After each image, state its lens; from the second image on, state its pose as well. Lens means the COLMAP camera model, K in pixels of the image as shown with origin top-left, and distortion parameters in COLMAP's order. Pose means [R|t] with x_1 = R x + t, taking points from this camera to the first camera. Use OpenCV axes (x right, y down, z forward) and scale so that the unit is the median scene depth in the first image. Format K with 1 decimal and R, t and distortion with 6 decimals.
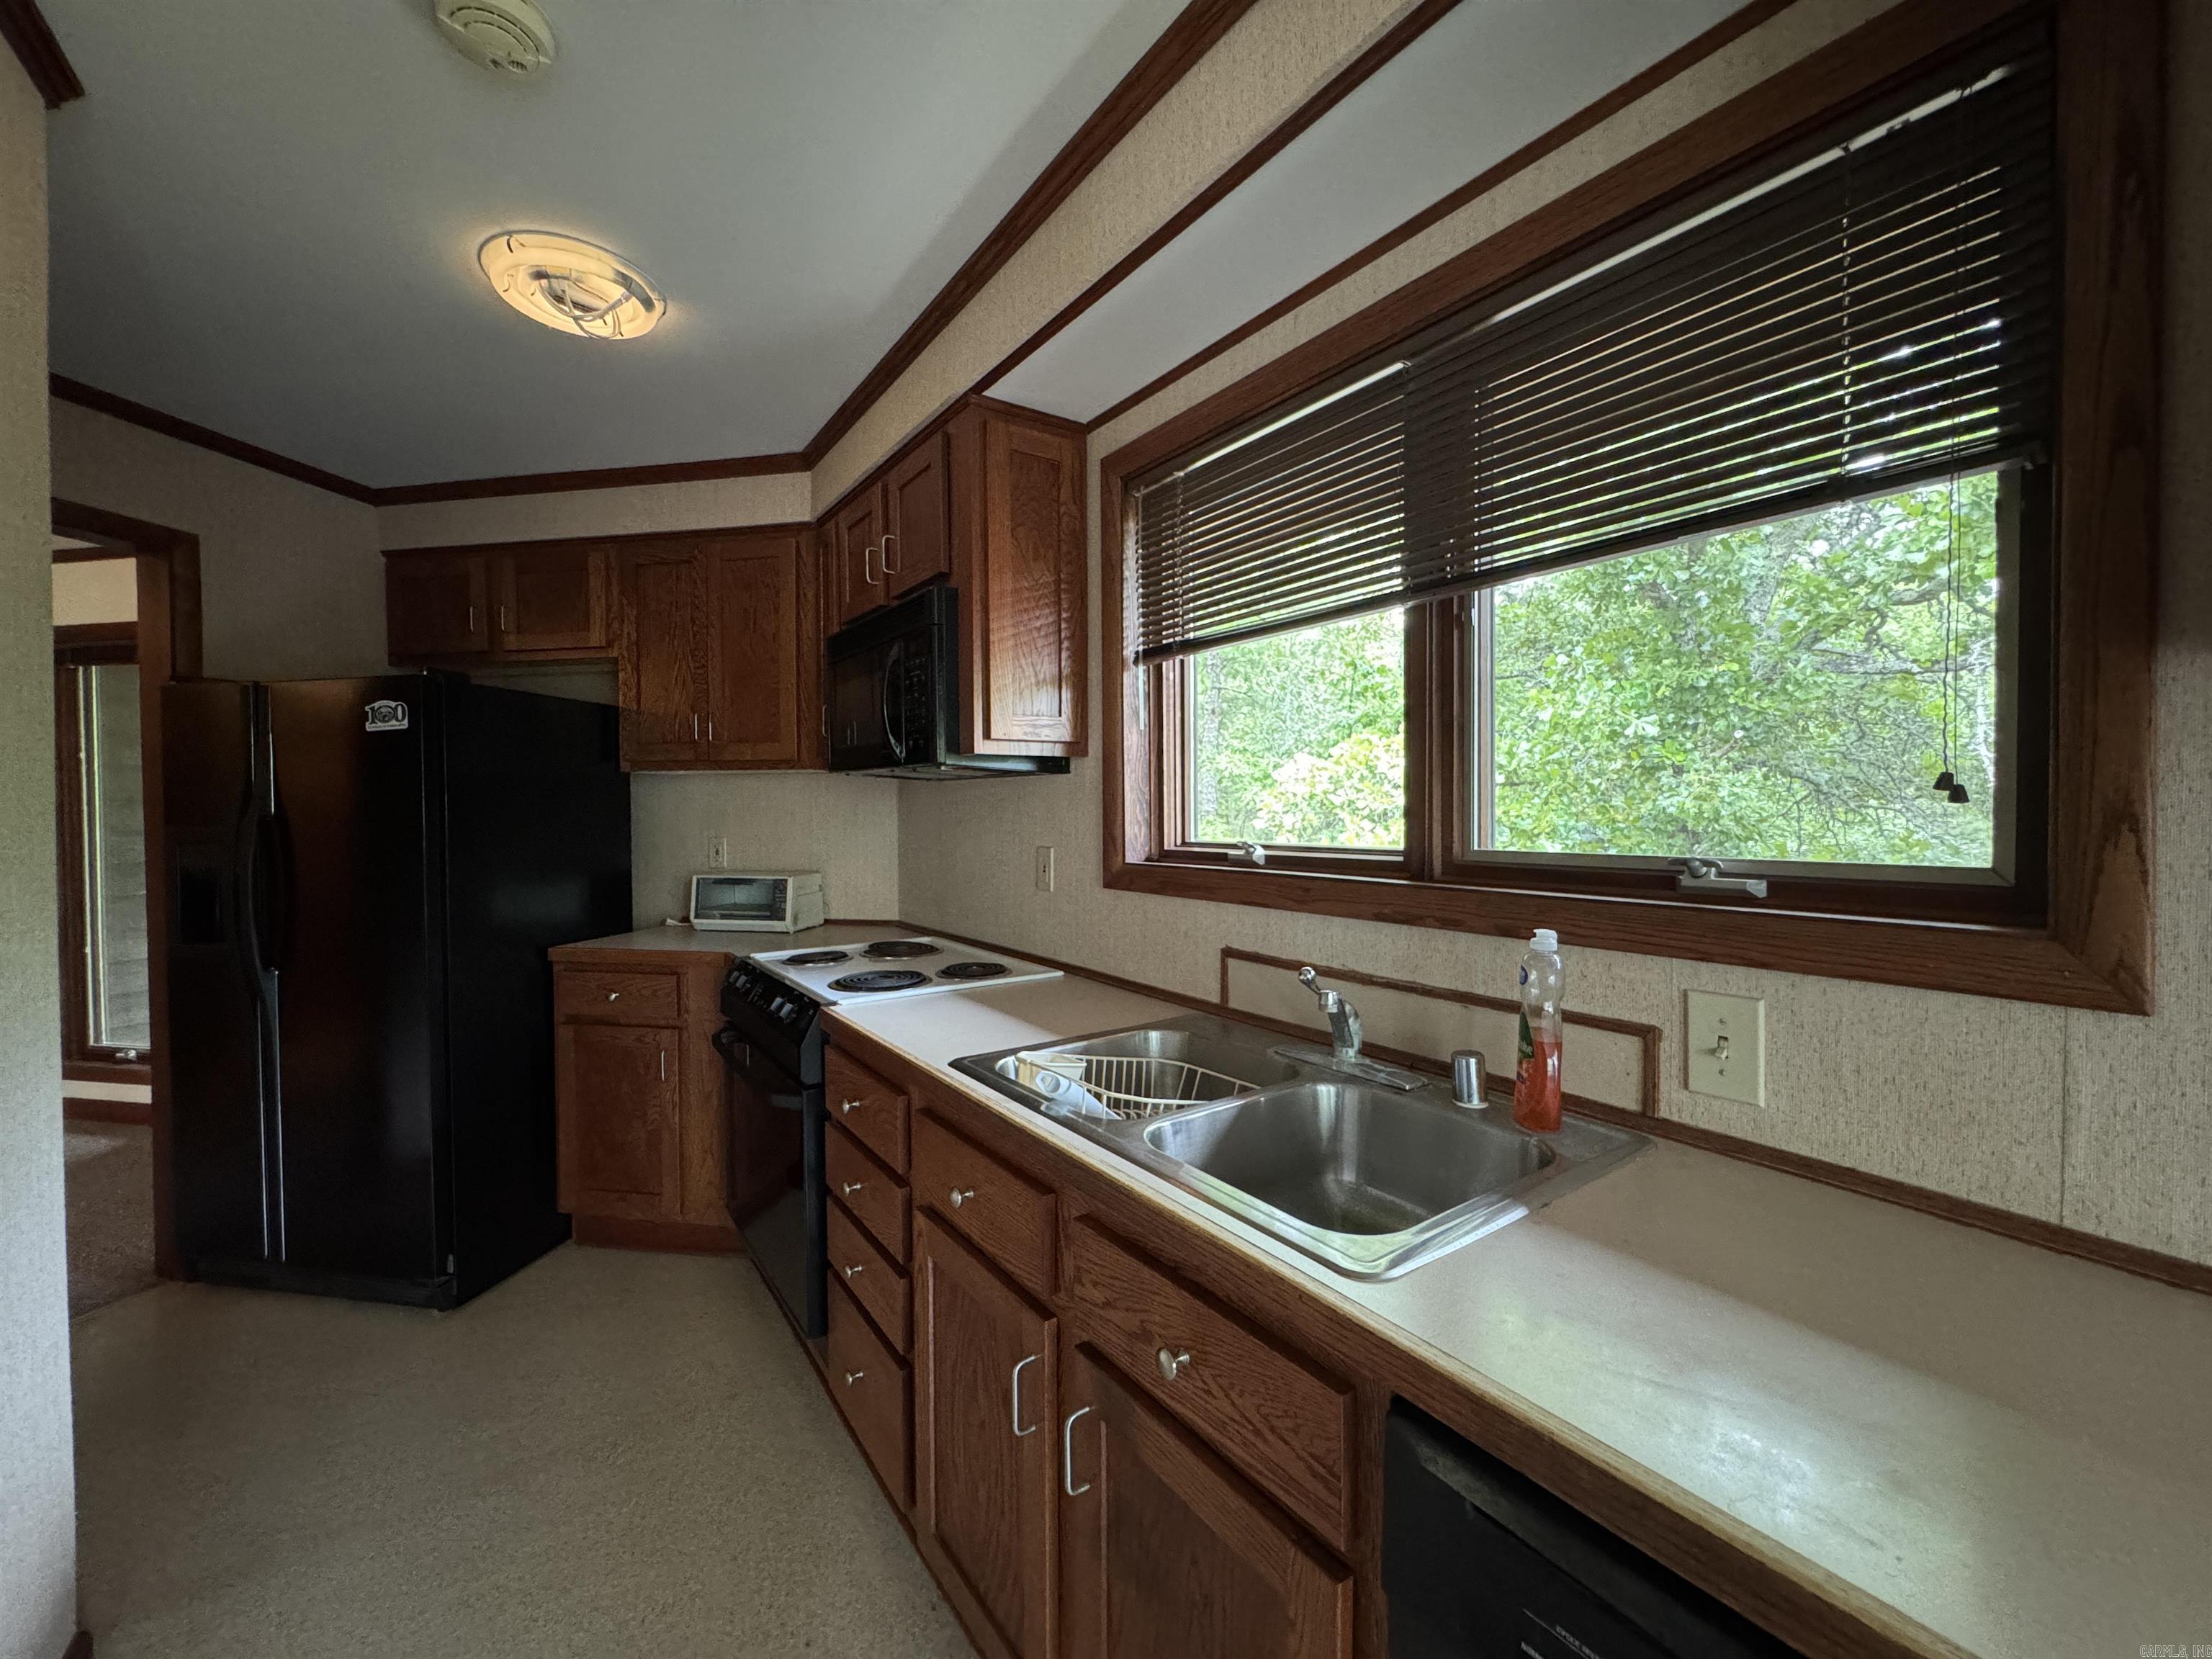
lens RADIAL K [[884.1, 0, 1101.2], [0, 884.1, 829.7], [0, 0, 1]] dist [-0.003723, 0.000597]
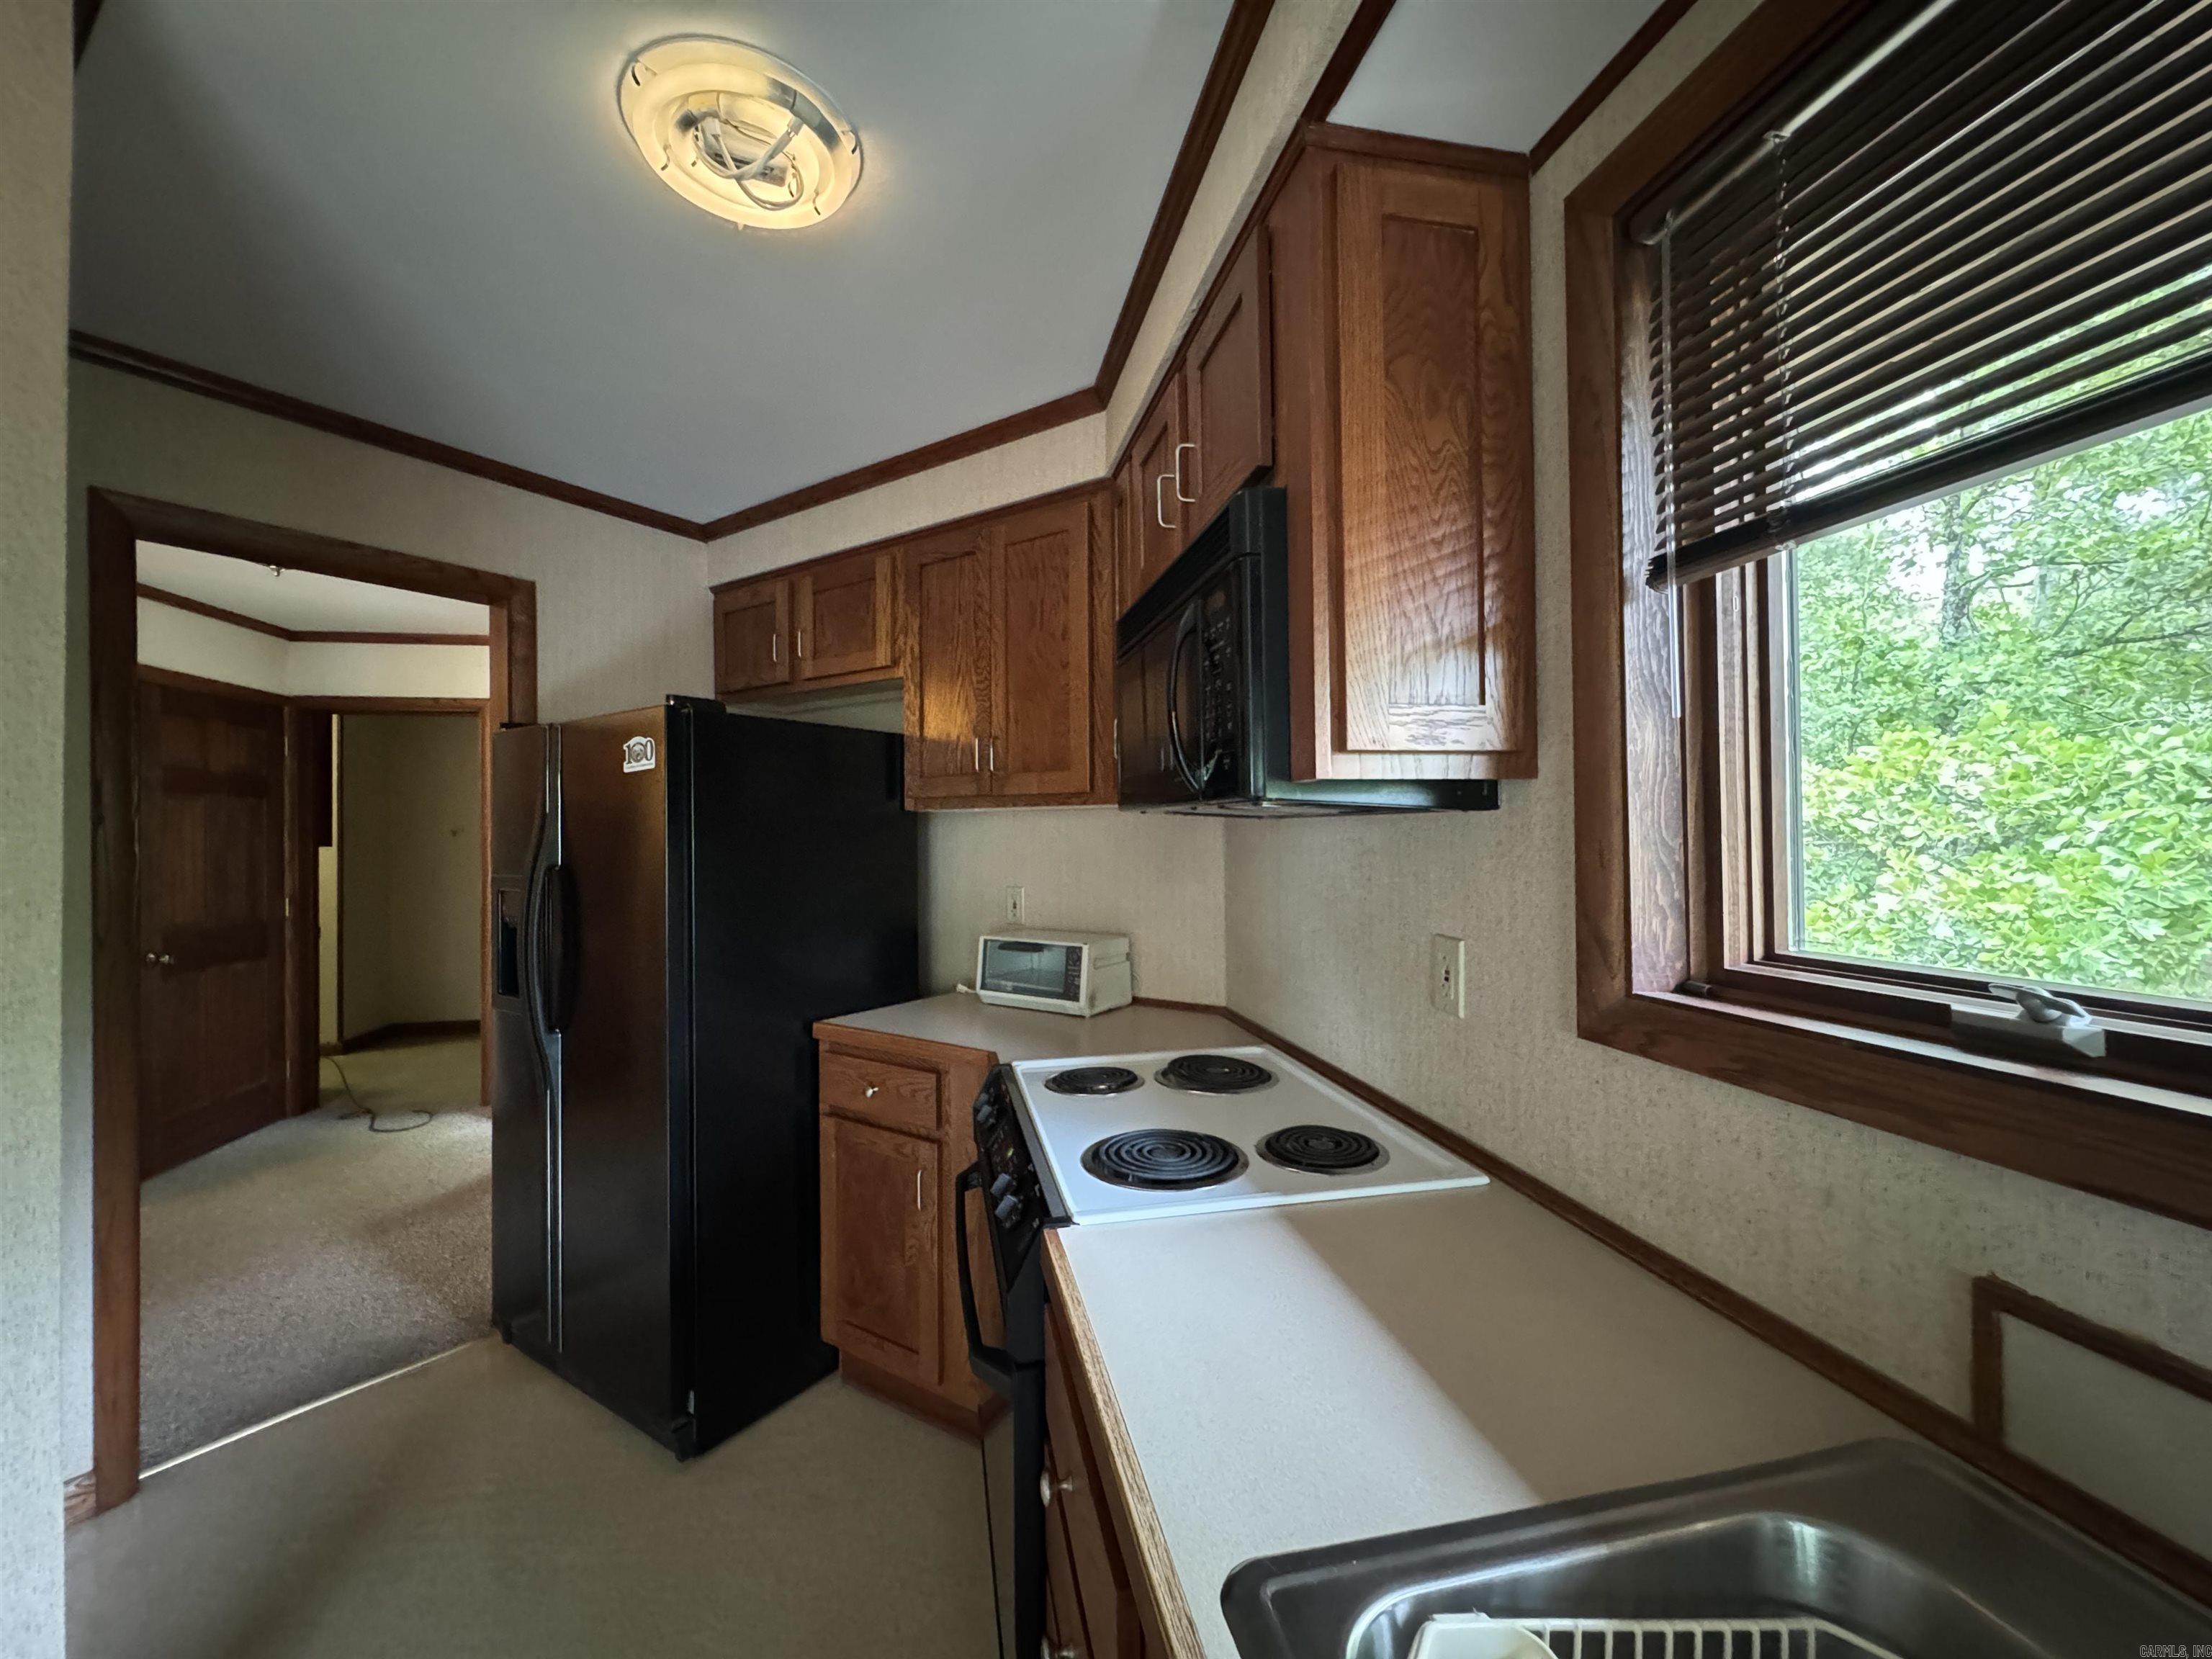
lens RADIAL K [[884.1, 0, 1107.0], [0, 884.1, 824.5], [0, 0, 1]] dist [-0.003723, 0.000597]
pose [[0.919557, -0.008451, -0.392866, -0.045997], [-0.004162, 0.999503, -0.031243, -0.038222], [0.392935, 0.030365, 0.919065, 0.426591]]
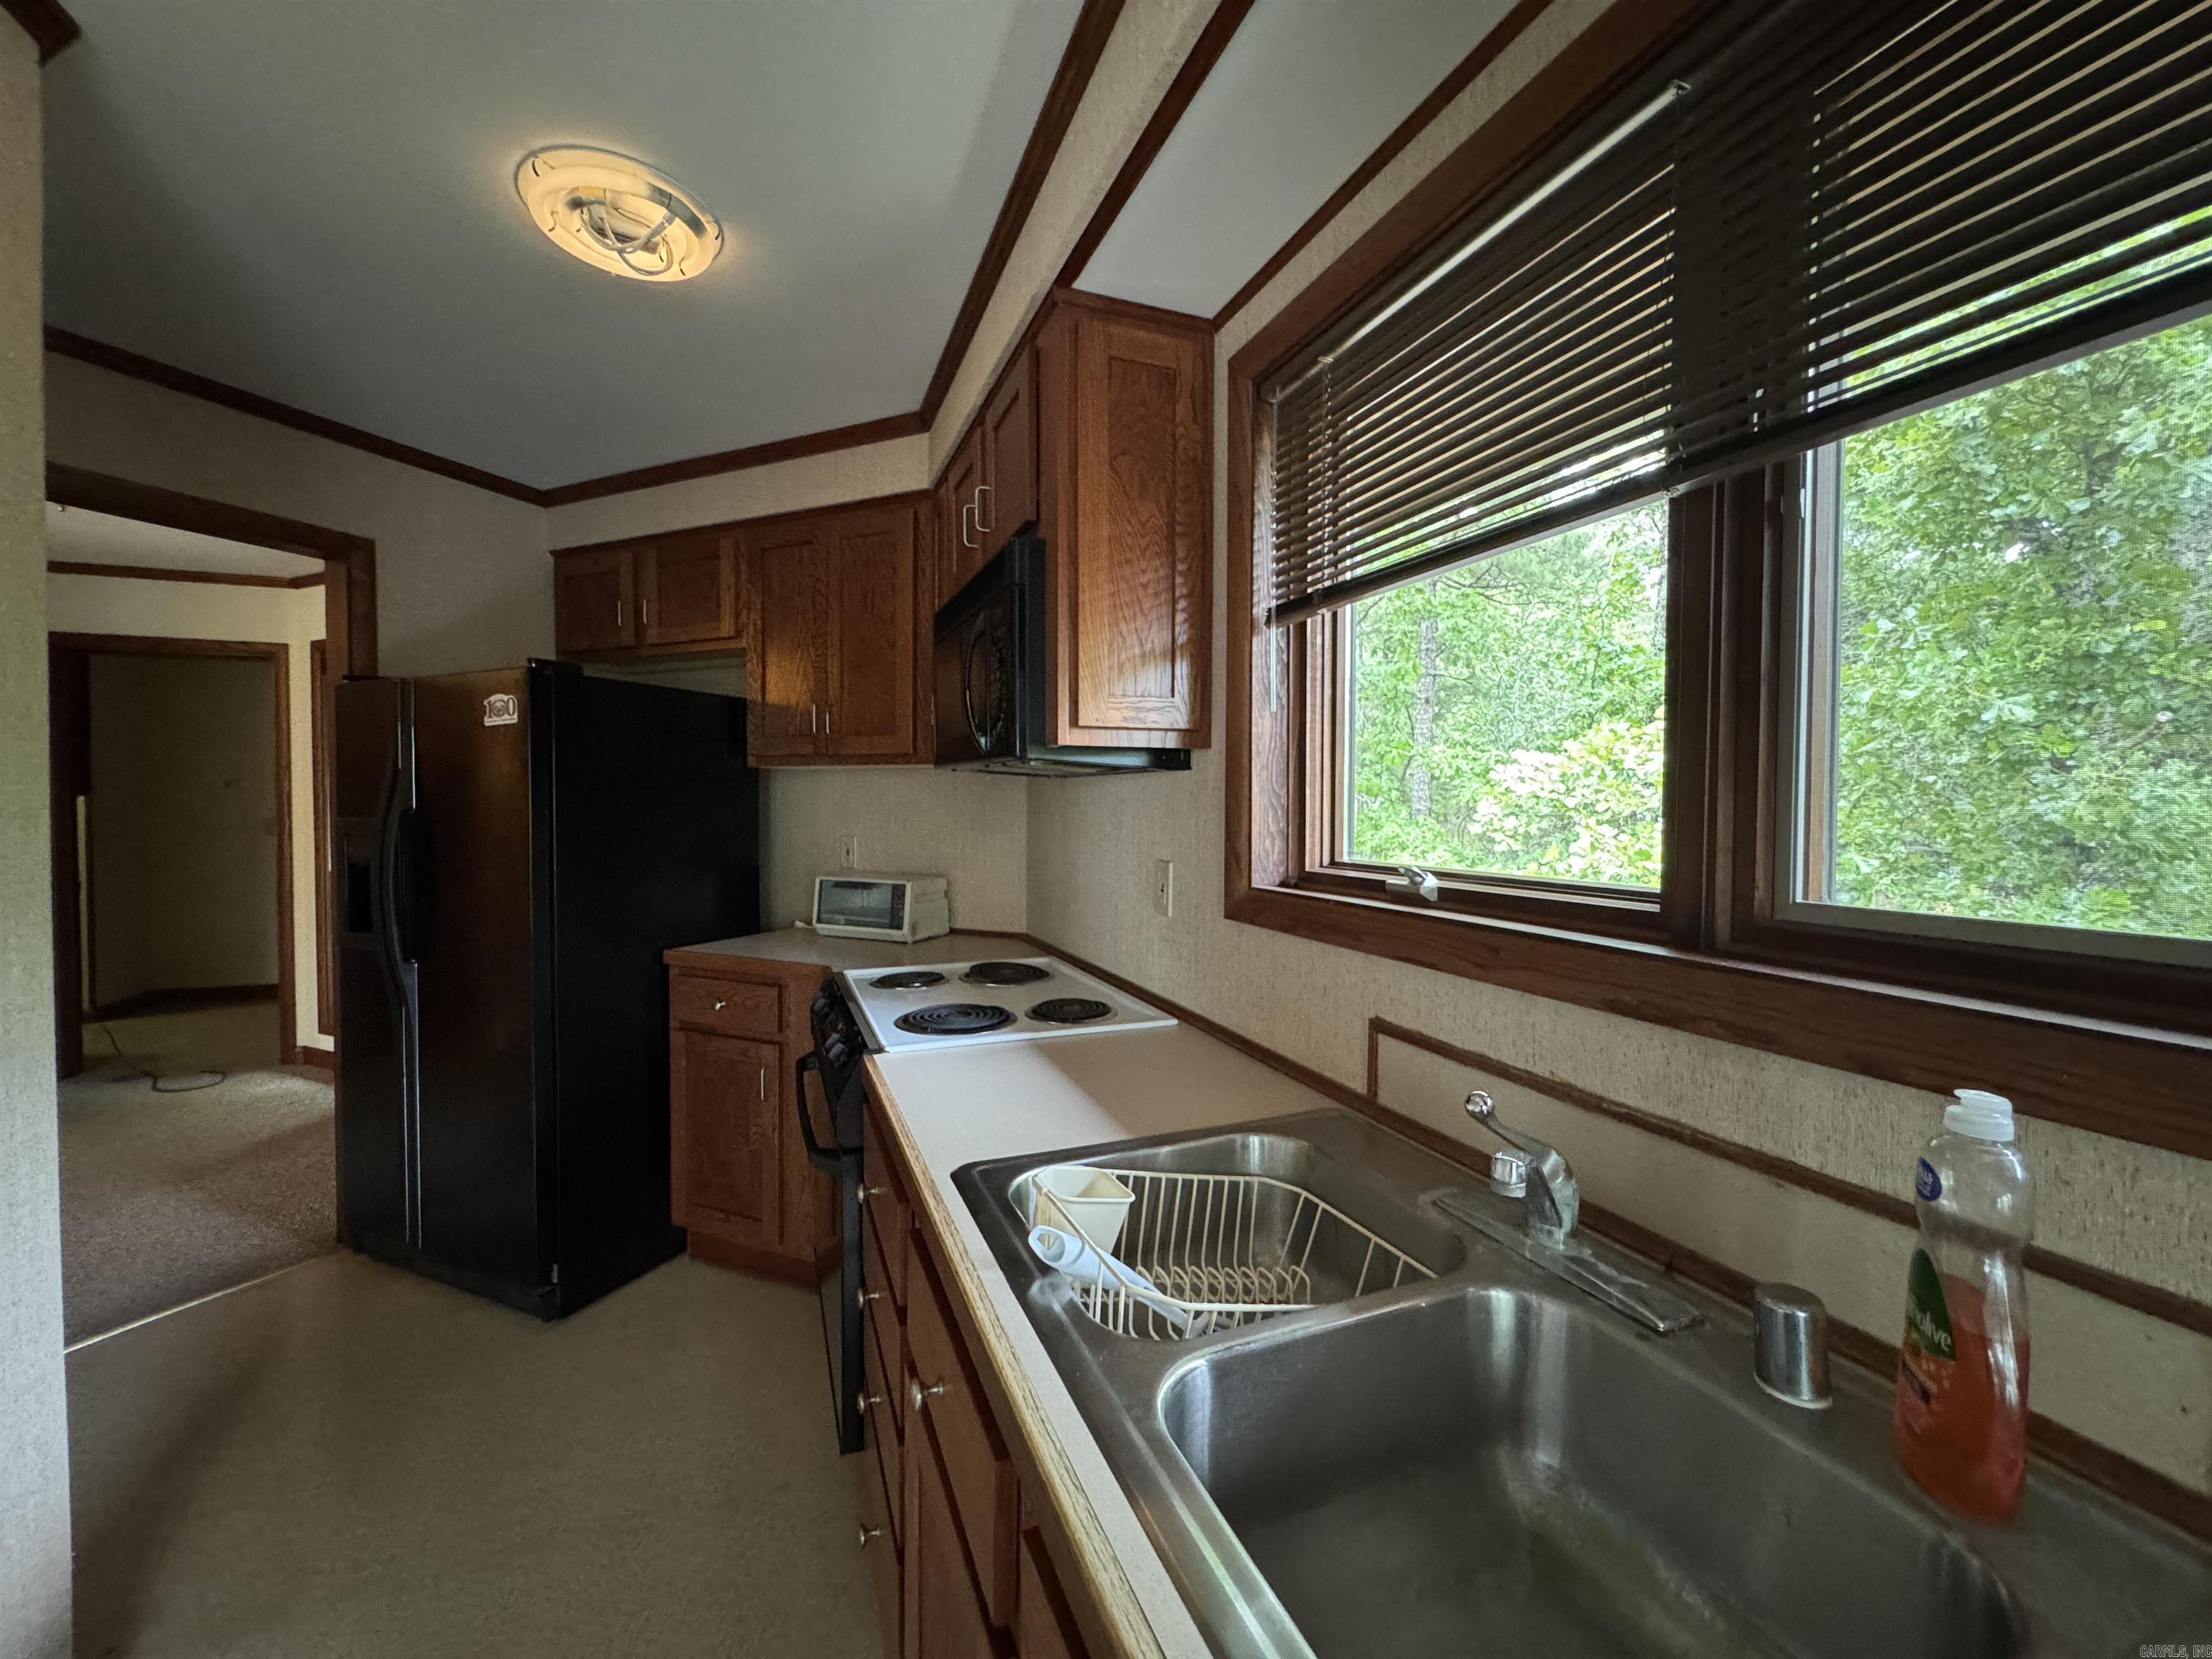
lens RADIAL K [[884.1, 0, 1104.6], [0, 884.1, 826.5], [0, 0, 1]] dist [-0.003723, 0.000597]
pose [[0.973575, 0.015765, -0.227821, 0.074878], [-0.015301, 0.999876, 0.003804, -0.015320], [0.227852, -0.000218, 0.973696, 0.224165]]
